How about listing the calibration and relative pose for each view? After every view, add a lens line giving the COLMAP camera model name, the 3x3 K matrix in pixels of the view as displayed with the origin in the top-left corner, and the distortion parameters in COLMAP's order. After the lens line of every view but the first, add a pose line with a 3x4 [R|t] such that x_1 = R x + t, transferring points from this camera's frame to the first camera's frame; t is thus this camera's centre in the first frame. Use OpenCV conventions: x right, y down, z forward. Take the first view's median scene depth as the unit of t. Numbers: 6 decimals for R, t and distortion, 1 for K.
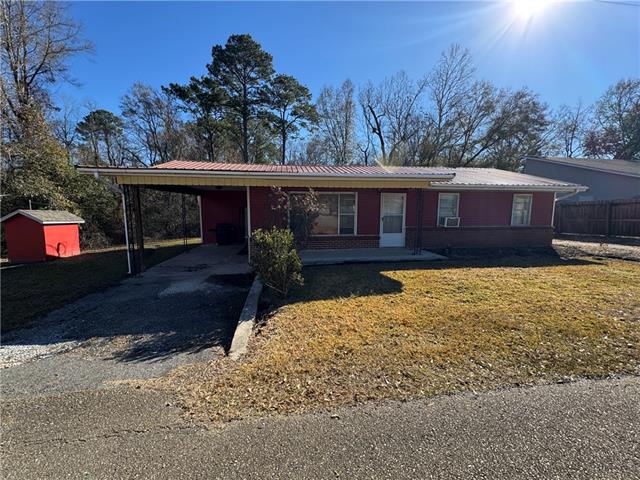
lens RADIAL K [[256.6, 0, 318.9], [0, 256.6, 240.5], [0, 0, 1]] dist [-0.002041, -0.000193]
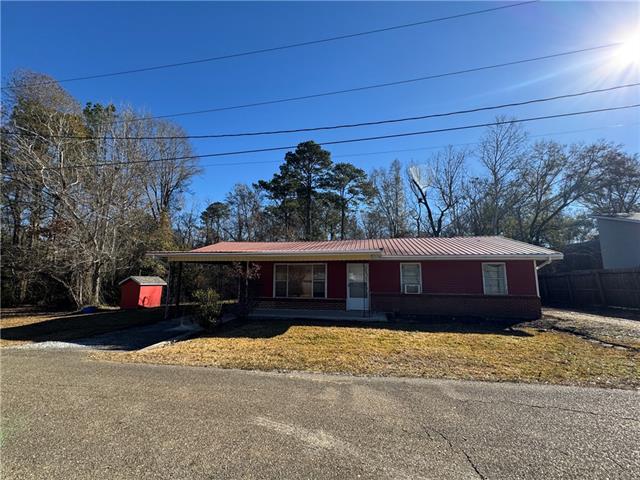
lens RADIAL K [[256.6, 0, 319.6], [0, 256.6, 241.3], [0, 0, 1]] dist [-0.002041, -0.000193]
pose [[0.947139, -0.038616, -0.318490, 0.154093], [-0.041024, 0.970002, -0.239609, 0.002790], [0.318189, 0.240009, 0.917143, -0.057743]]
